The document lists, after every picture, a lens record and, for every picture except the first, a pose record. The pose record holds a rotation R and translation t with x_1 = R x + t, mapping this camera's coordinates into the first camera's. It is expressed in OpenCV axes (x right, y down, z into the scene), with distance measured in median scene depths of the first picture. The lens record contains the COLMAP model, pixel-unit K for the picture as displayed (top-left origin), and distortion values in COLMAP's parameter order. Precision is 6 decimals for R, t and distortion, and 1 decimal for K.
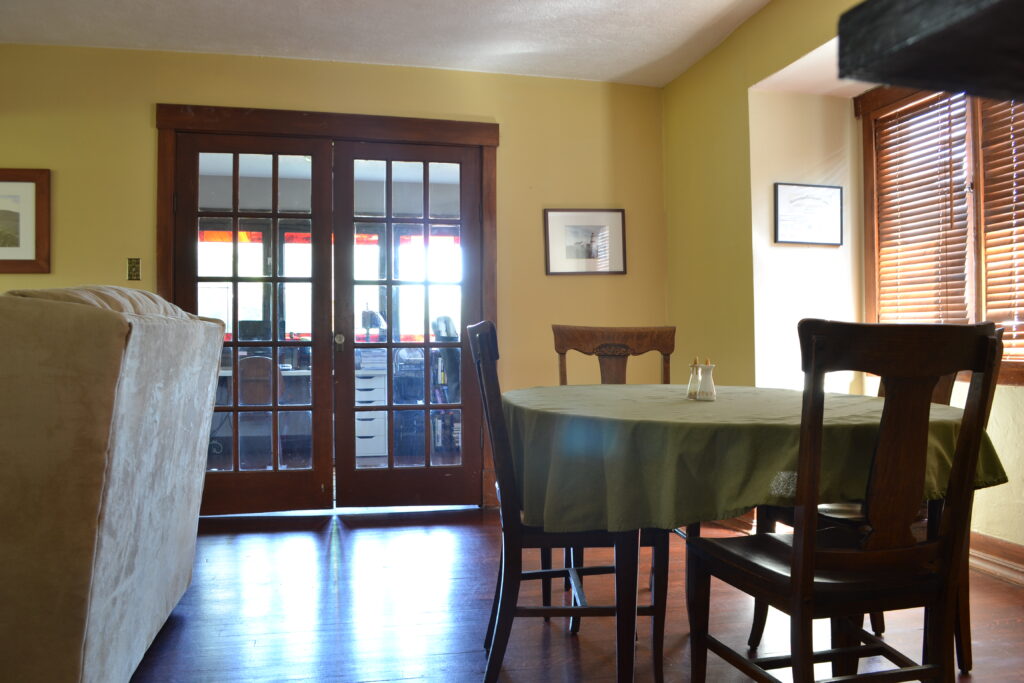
lens RADIAL K [[813.6, 0, 512.6], [0, 813.6, 344.5], [0, 0, 1]] dist [-0.044215, -0.007791]
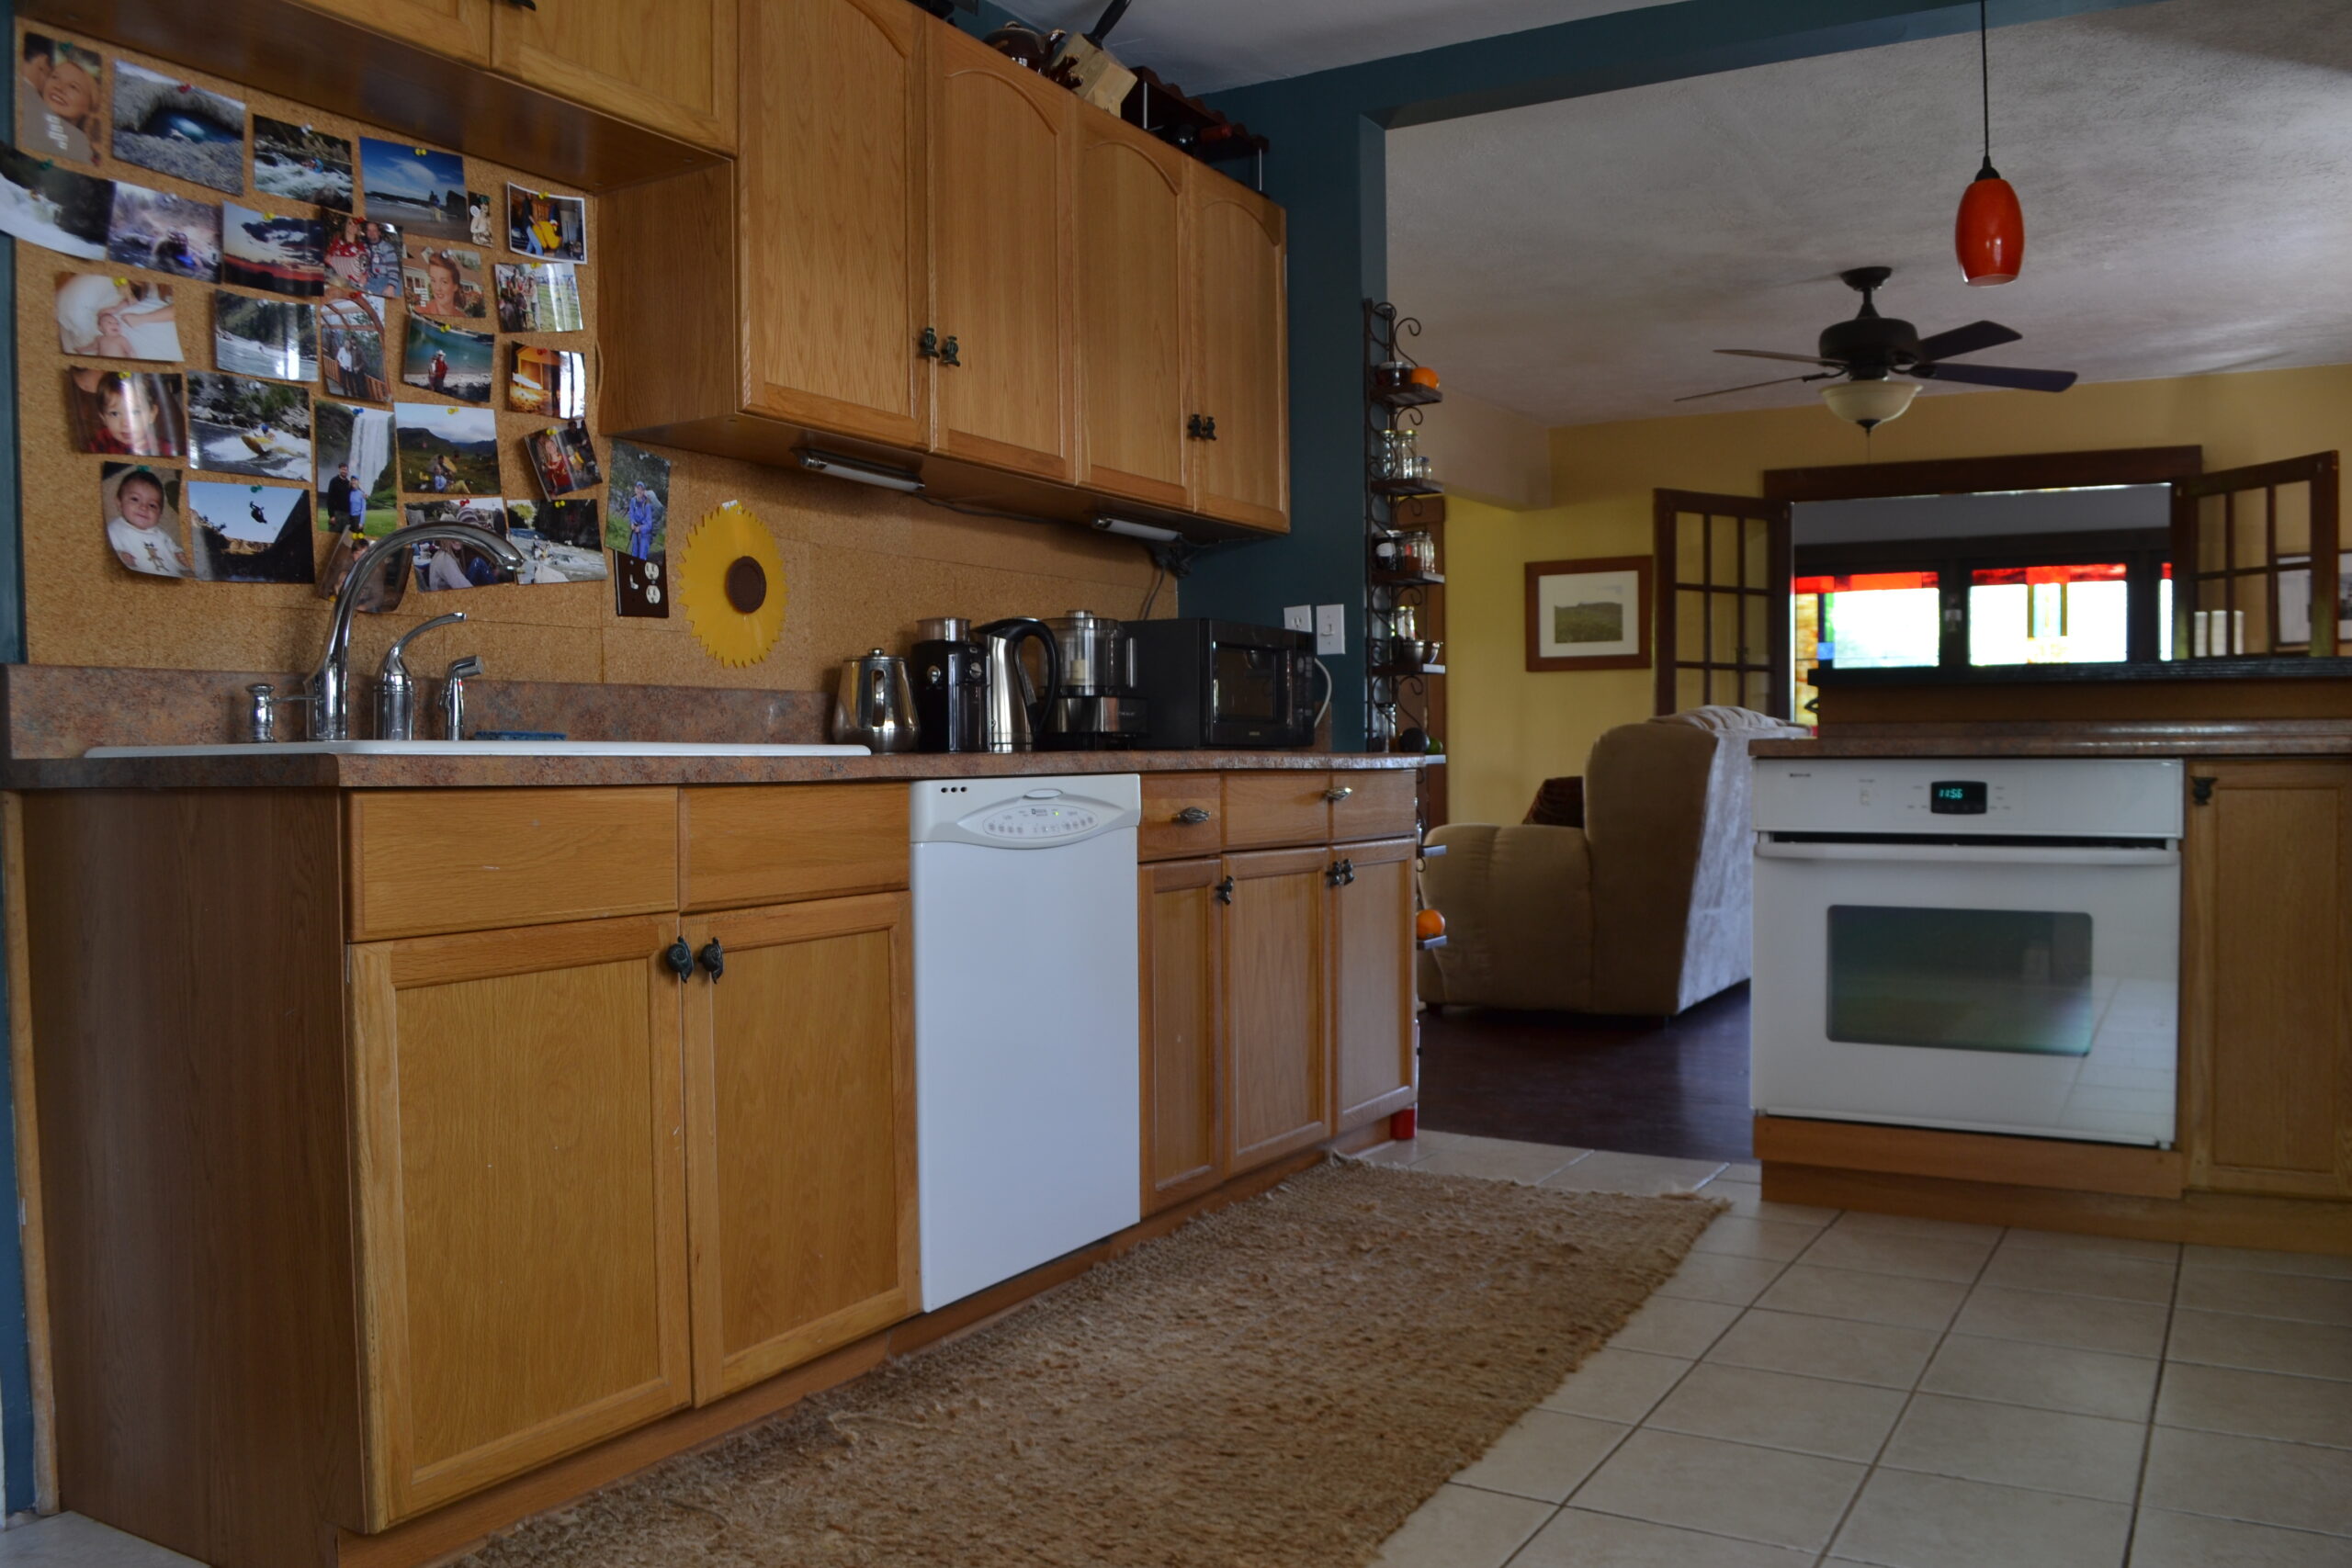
lens RADIAL K [[1868.5, 0, 1177.6], [0, 1868.5, 785.9], [0, 0, 1]] dist [-0.044215, -0.007791]
pose [[0.727454, 0.010013, -0.686084, 0.492101], [0.007856, 0.999706, 0.022920, -0.008161], [0.686112, -0.022063, 0.727161, -0.930947]]
